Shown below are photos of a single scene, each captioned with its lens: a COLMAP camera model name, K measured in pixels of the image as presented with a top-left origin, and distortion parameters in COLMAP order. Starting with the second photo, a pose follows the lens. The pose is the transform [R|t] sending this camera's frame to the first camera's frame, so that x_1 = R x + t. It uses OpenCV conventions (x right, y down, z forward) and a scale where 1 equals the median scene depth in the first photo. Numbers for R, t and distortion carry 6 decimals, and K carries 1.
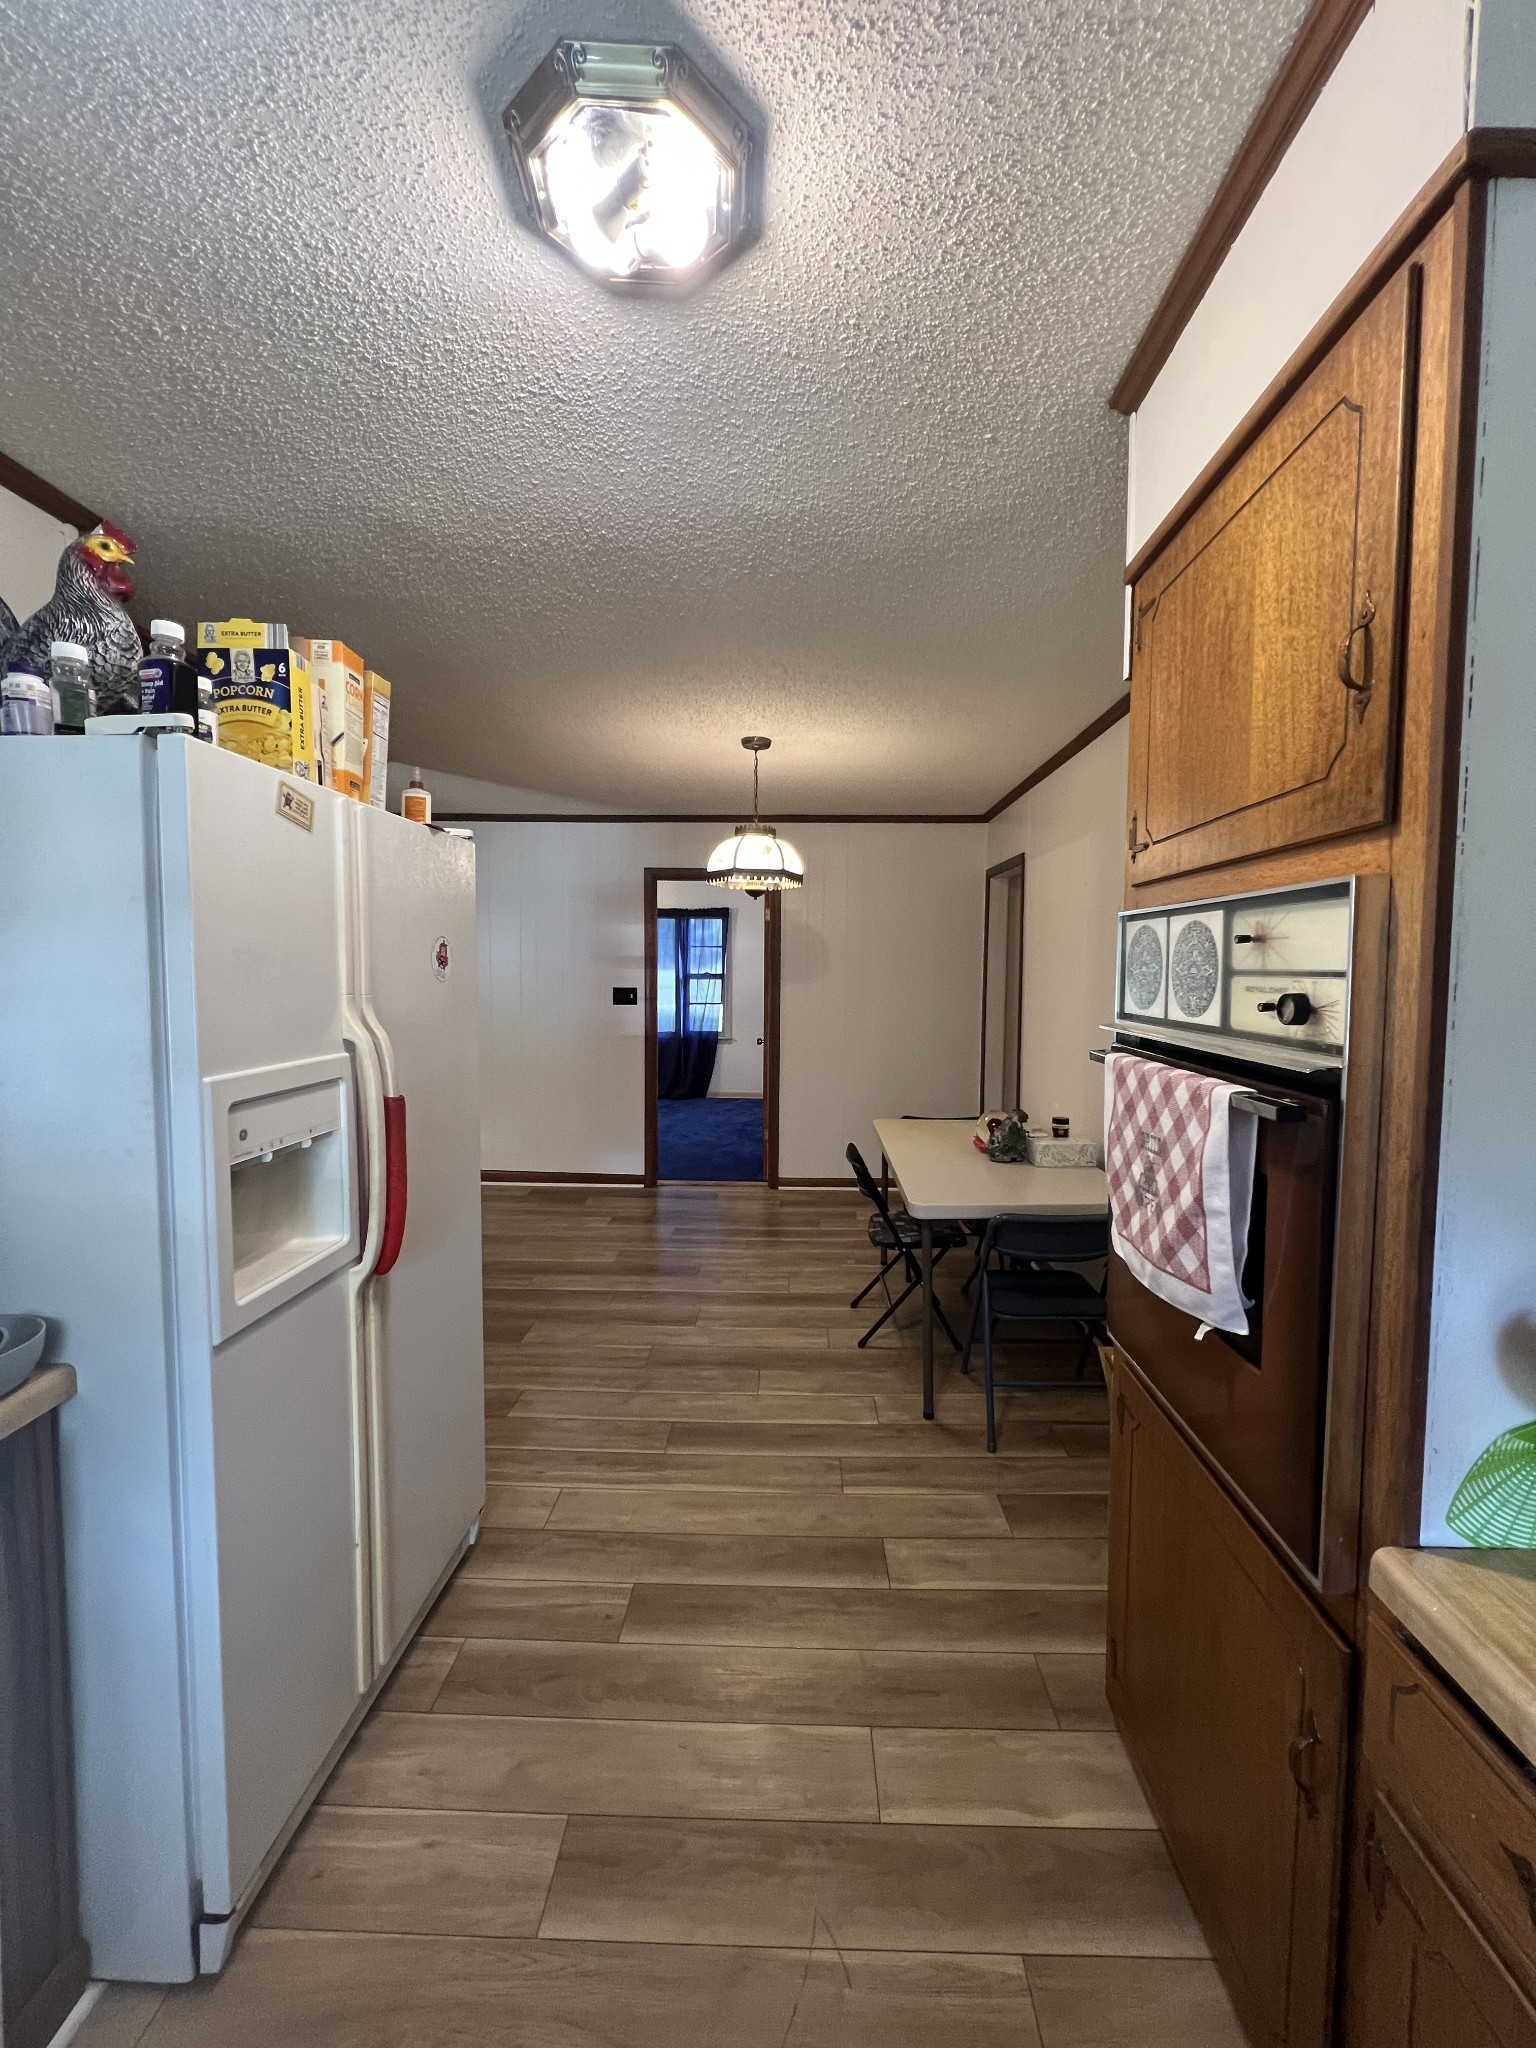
lens RADIAL K [[821.9, 0, 770.4], [0, 821.9, 1023.6], [0, 0, 1]] dist [-0.003186, -0.000149]
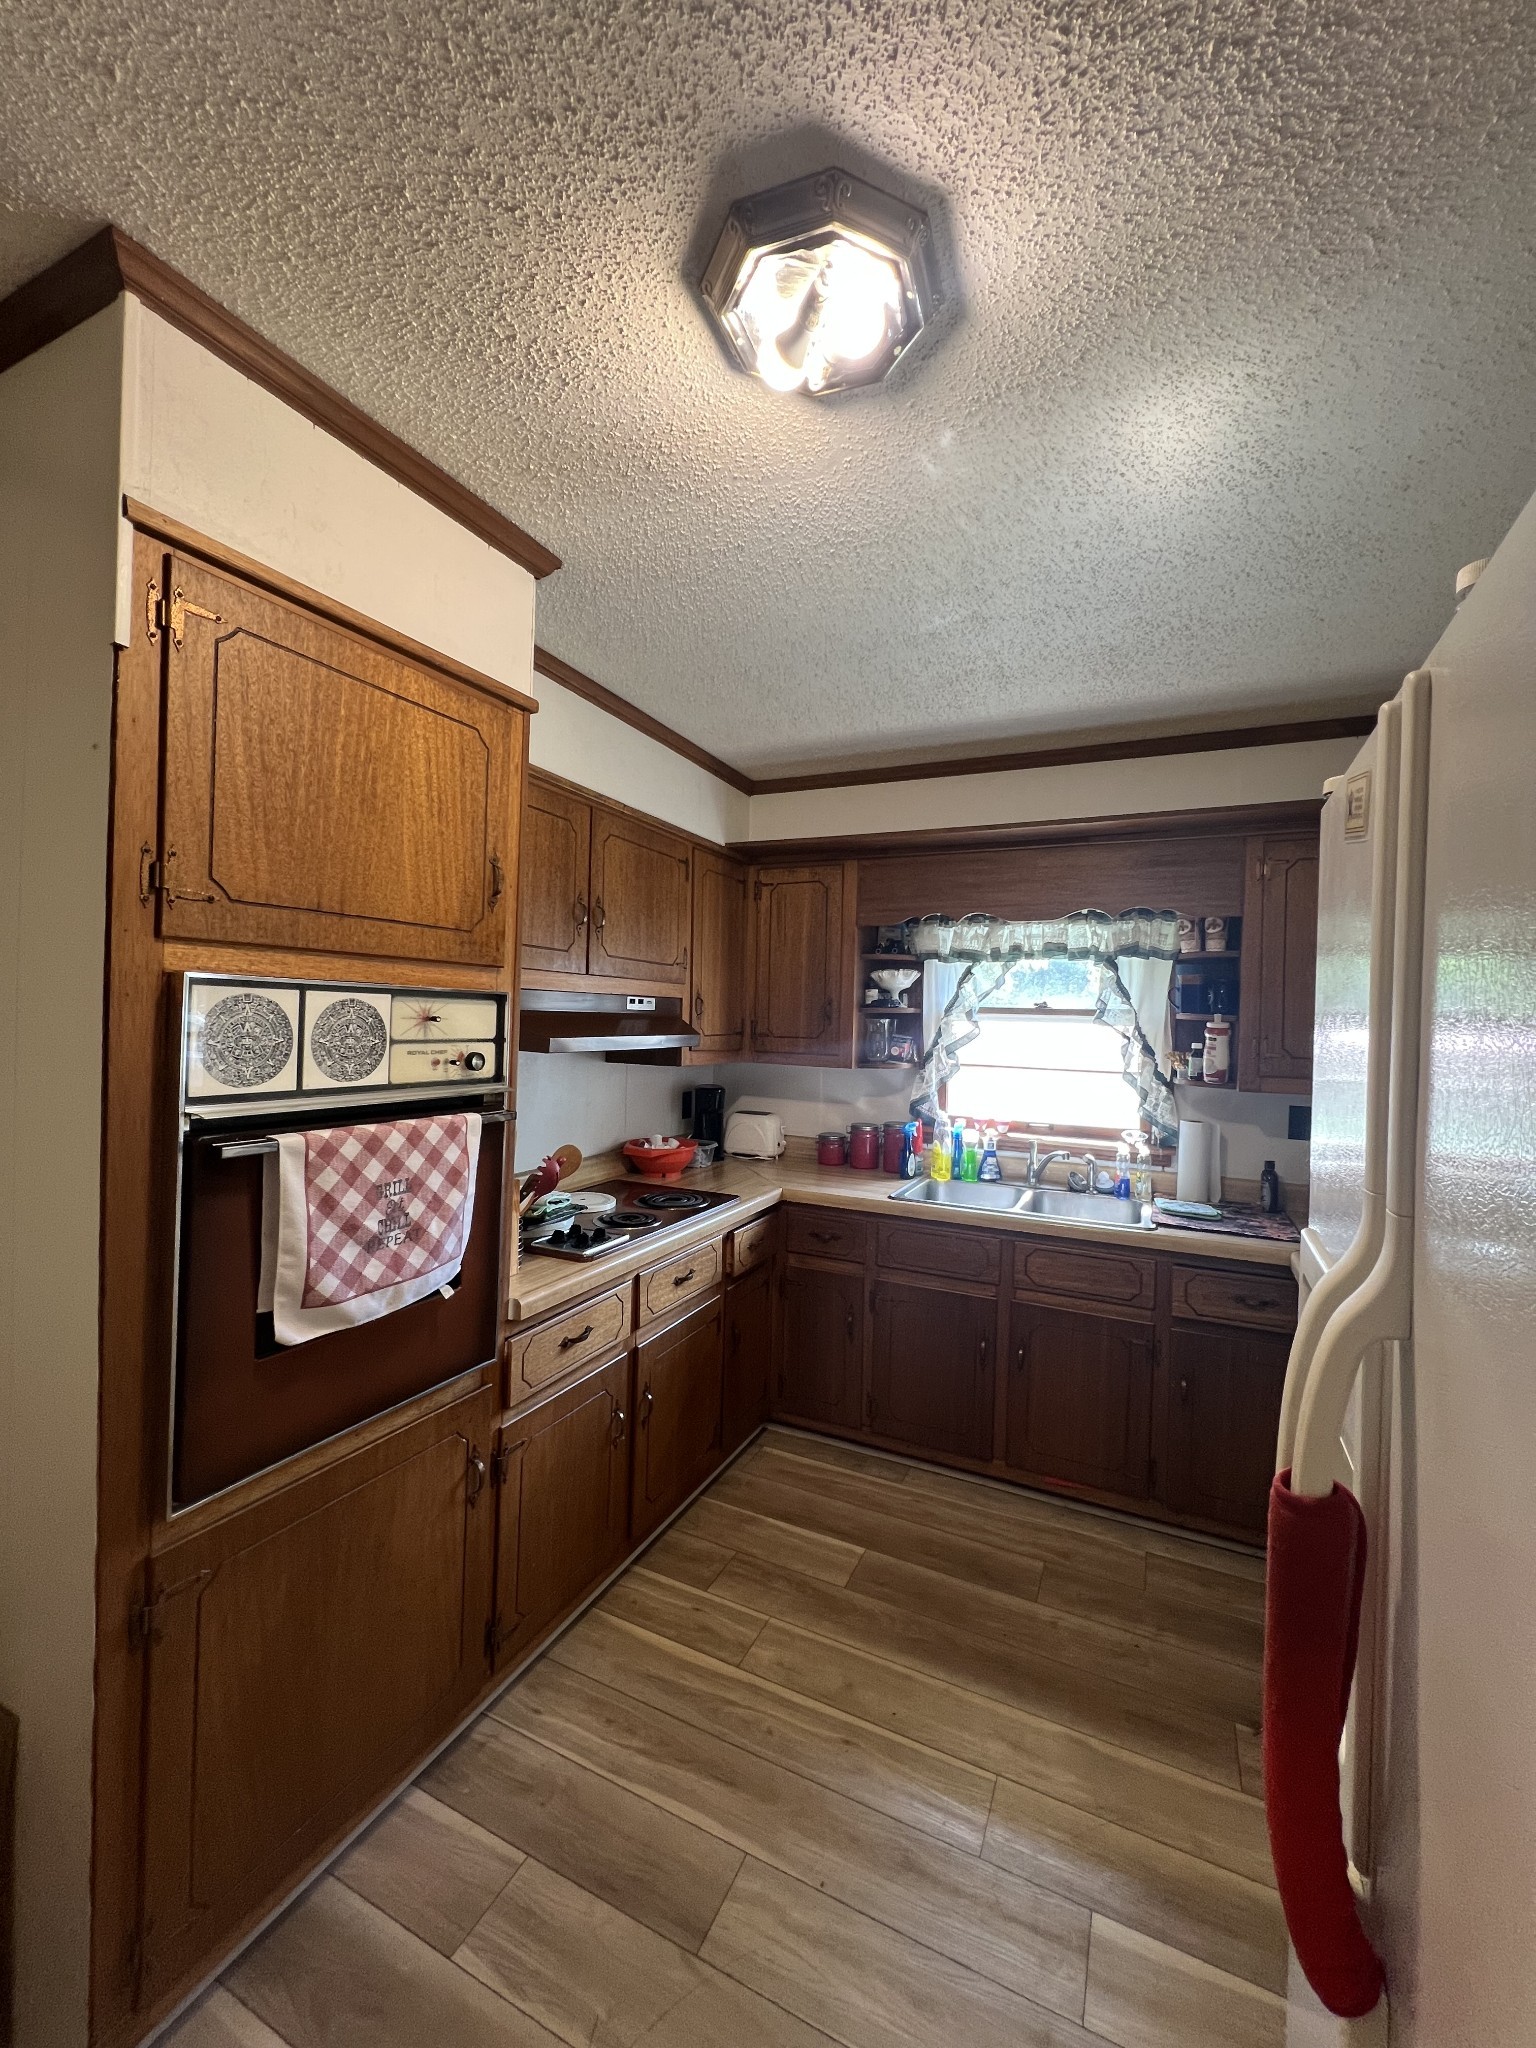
lens RADIAL K [[821.9, 0, 771.7], [0, 821.9, 1022.1], [0, 0, 1]] dist [-0.003186, -0.000149]
pose [[-0.917614, -0.030906, 0.396270, -0.215540], [-0.003739, 0.997599, 0.069147, -0.076574], [-0.397456, 0.061969, -0.915526, 0.798532]]
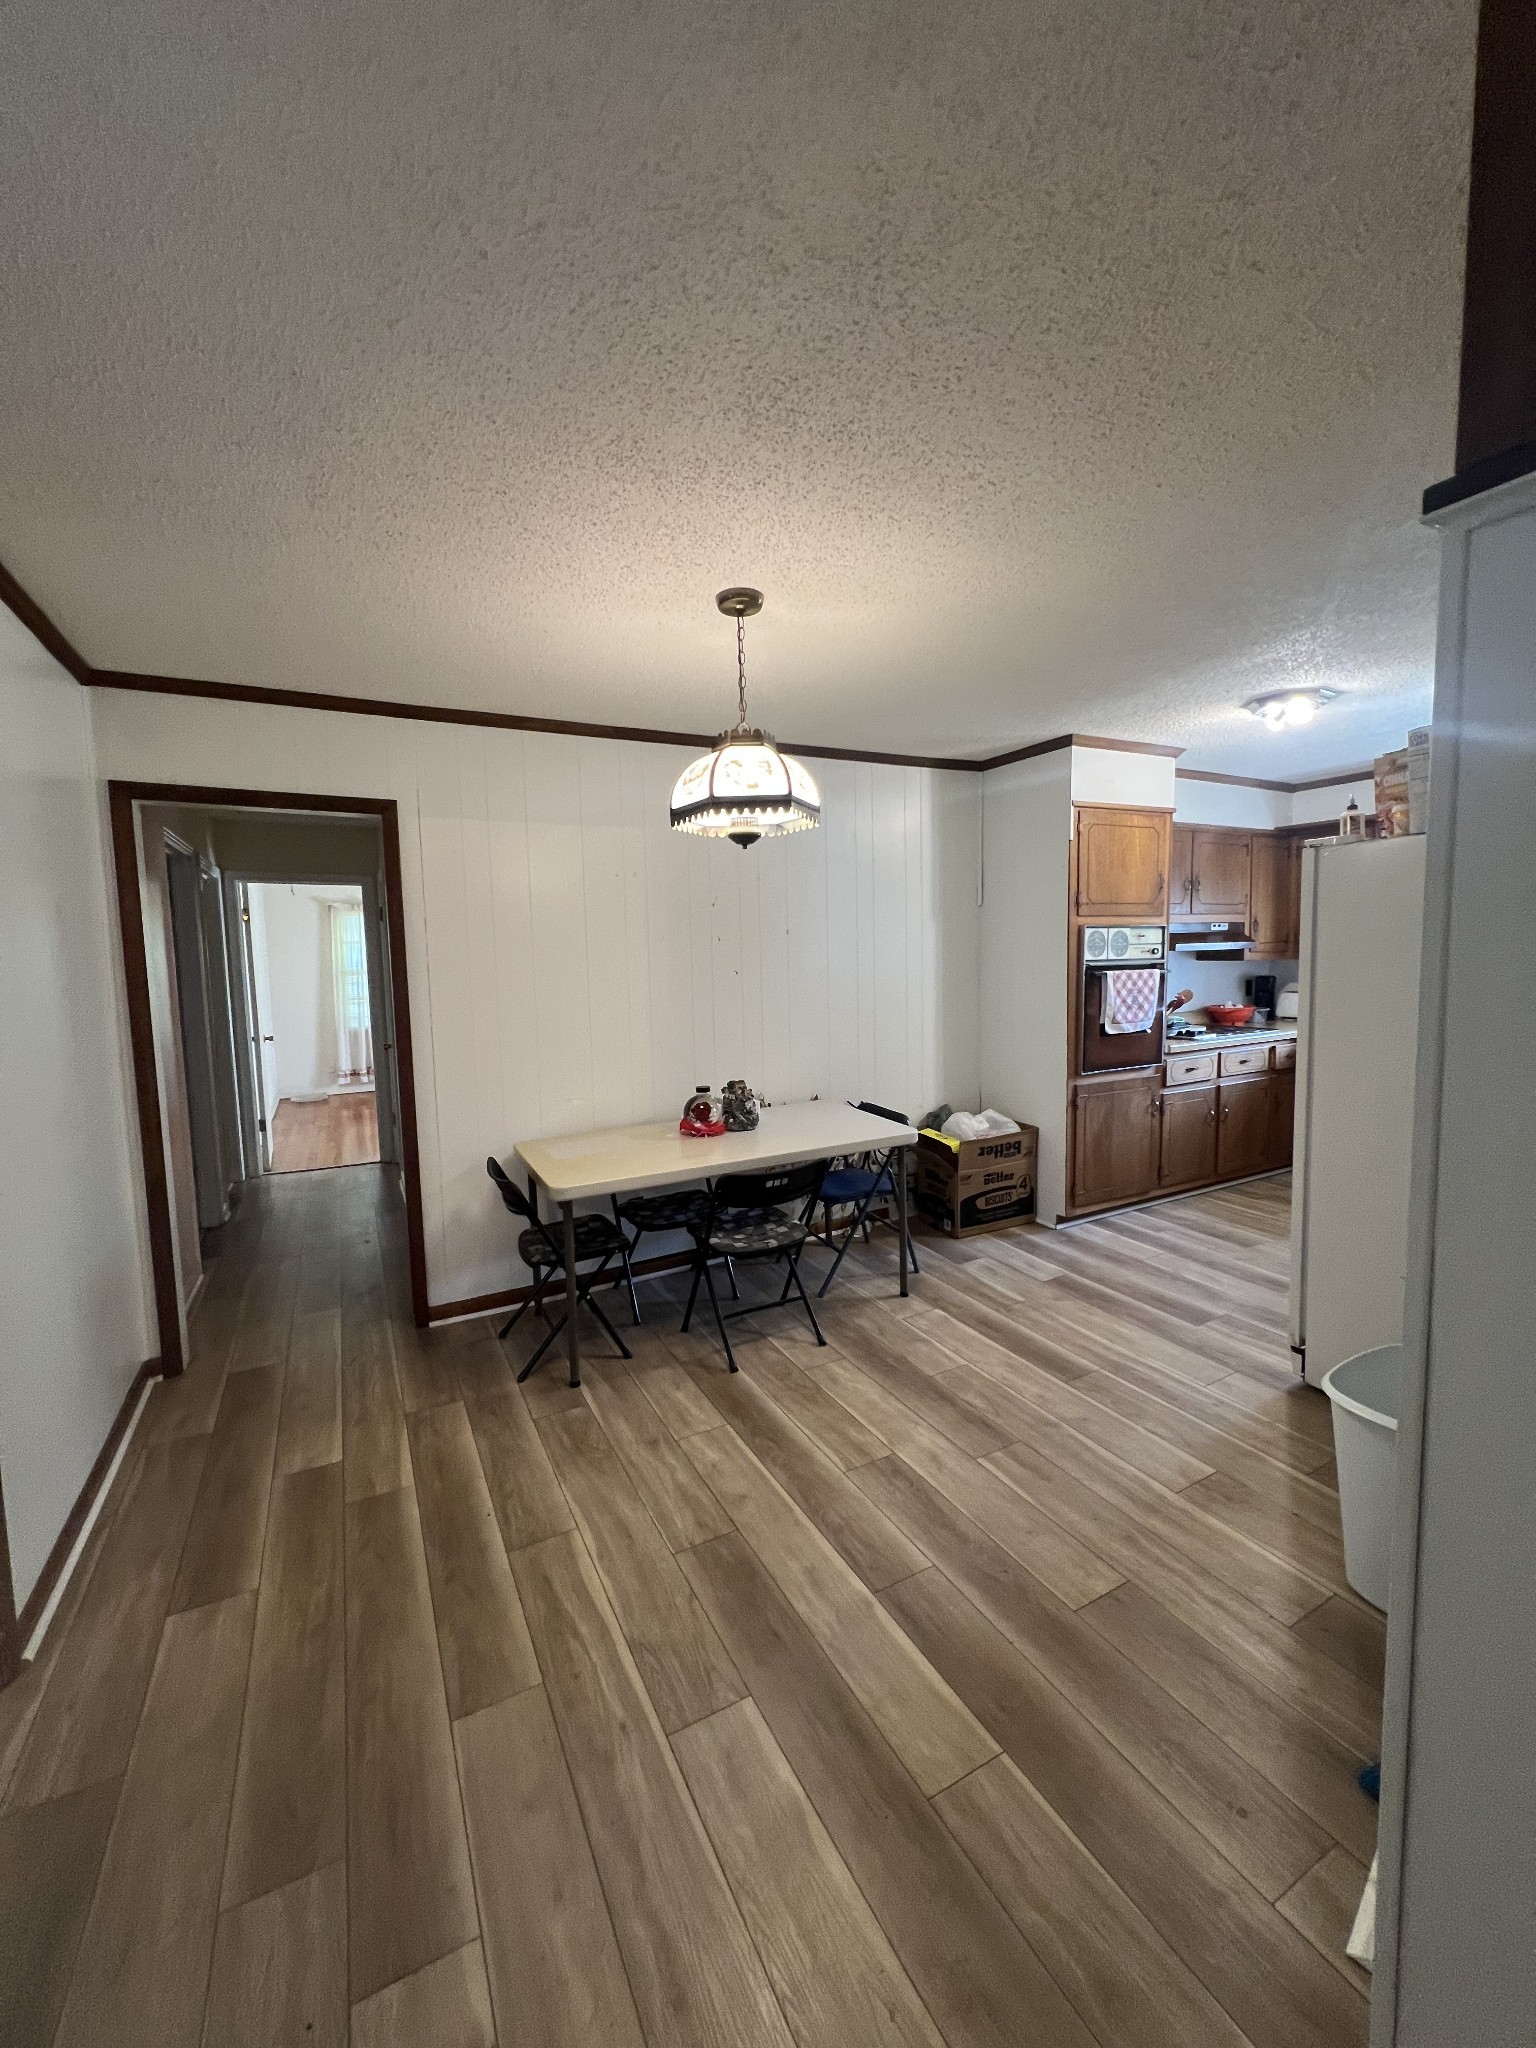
lens RADIAL K [[821.9, 0, 777.6], [0, 821.9, 1026.0], [0, 0, 1]] dist [-0.003186, -0.000149]
pose [[-0.505022, -0.071592, 0.860132, -0.815914], [0.078688, 0.988585, 0.128485, -0.127714], [-0.859512, 0.132569, -0.493623, 1.808231]]
